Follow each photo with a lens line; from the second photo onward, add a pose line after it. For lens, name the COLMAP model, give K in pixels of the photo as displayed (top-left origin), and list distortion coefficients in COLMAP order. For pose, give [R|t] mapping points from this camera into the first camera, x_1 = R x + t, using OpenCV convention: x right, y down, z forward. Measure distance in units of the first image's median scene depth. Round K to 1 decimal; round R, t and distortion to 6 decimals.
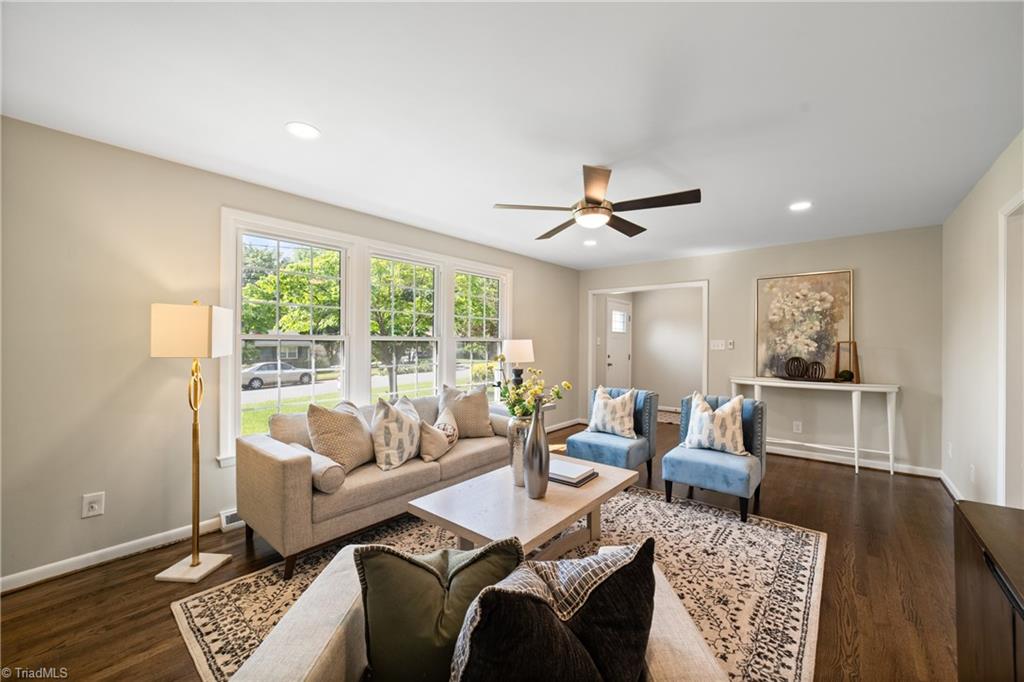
lens RADIAL K [[398.8, 0, 514.7], [0, 398.8, 343.3], [0, 0, 1]] dist [-0.000295, 0.000082]
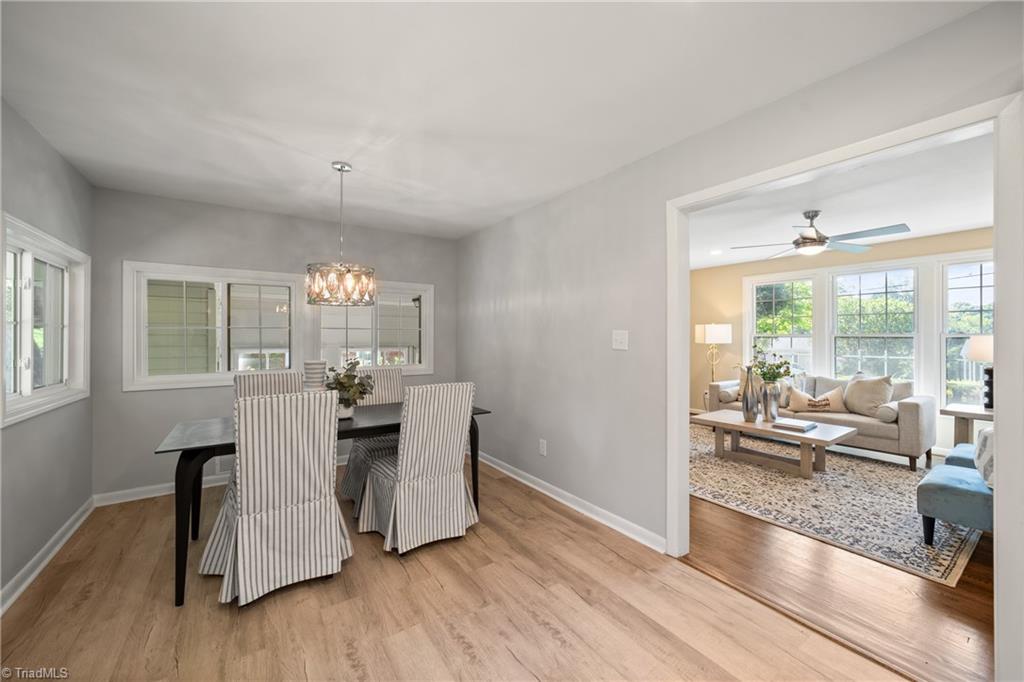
lens RADIAL K [[394.4, 0, 535.7], [0, 394.4, 335.8], [0, 0, 1]] dist [-0.000651, 0.000049]
pose [[-0.238339, -0.003686, -0.971175, 2.138612], [-0.001448, 0.999993, -0.003440, -0.003225], [0.971181, 0.000586, -0.238342, 0.495546]]
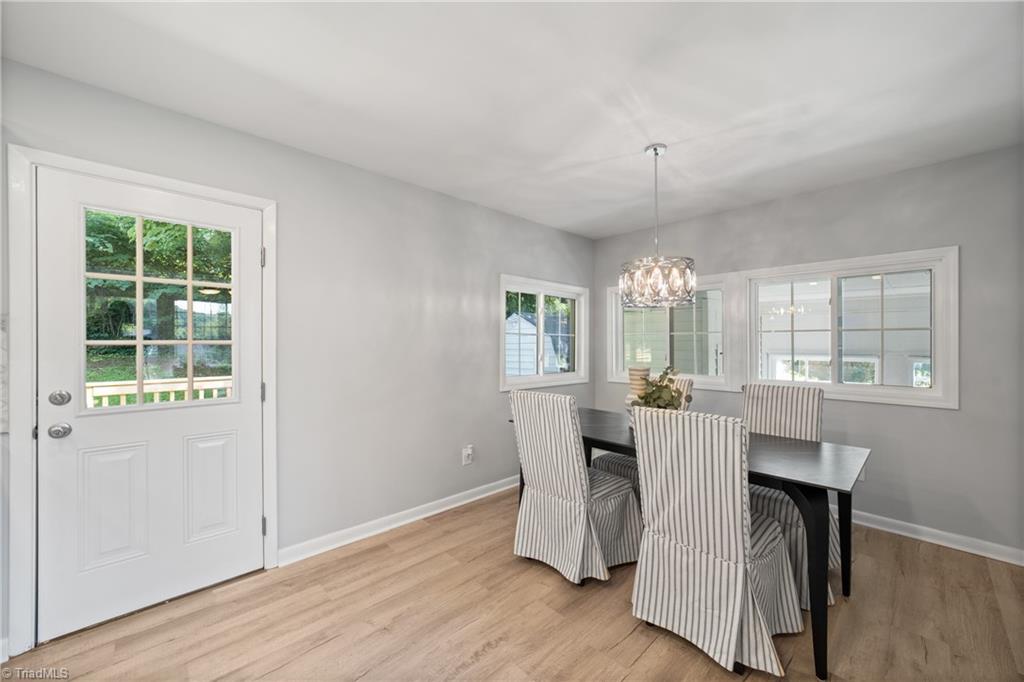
lens RADIAL K [[398.8, 0, 514.7], [0, 398.8, 343.3], [0, 0, 1]] dist [-0.000295, 0.000082]
pose [[-0.994470, -0.001178, 0.105018, 1.383021], [-0.000976, 0.999998, 0.001976, -0.000356], [-0.105020, 0.001863, -0.994468, 0.748669]]
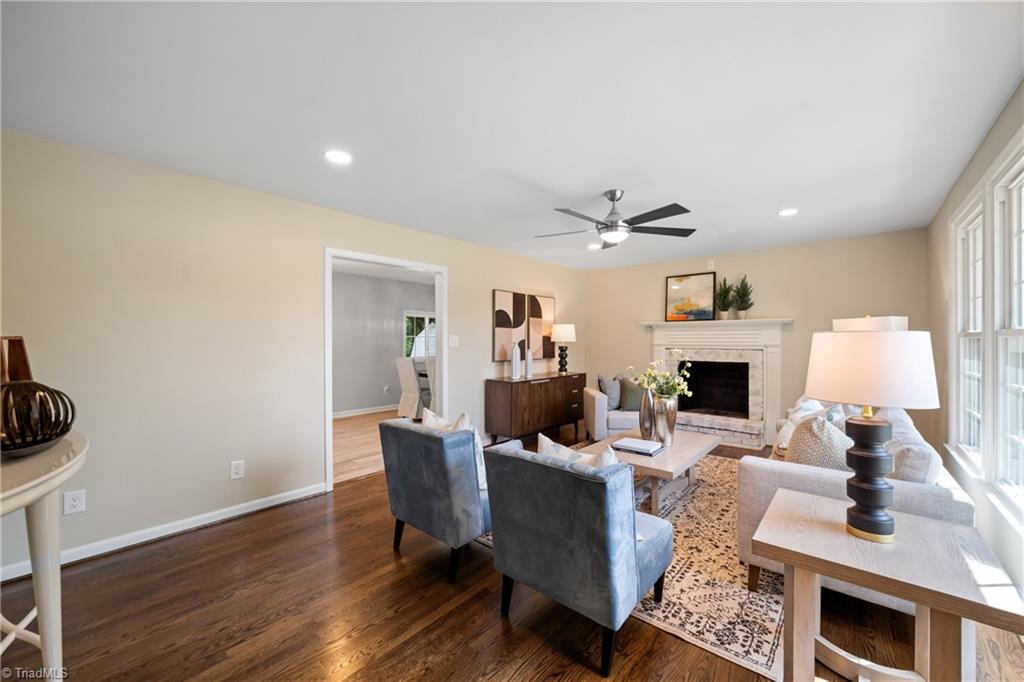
lens RADIAL K [[391.8, 0, 524.8], [0, 391.8, 343.5], [0, 0, 1]] dist [-0.001752, 0.000033]
pose [[-0.999970, -0.000384, -0.007723, 0.560569], [-0.000443, 0.999971, 0.007649, -0.002528], [0.007720, 0.007652, -0.999941, 2.632535]]
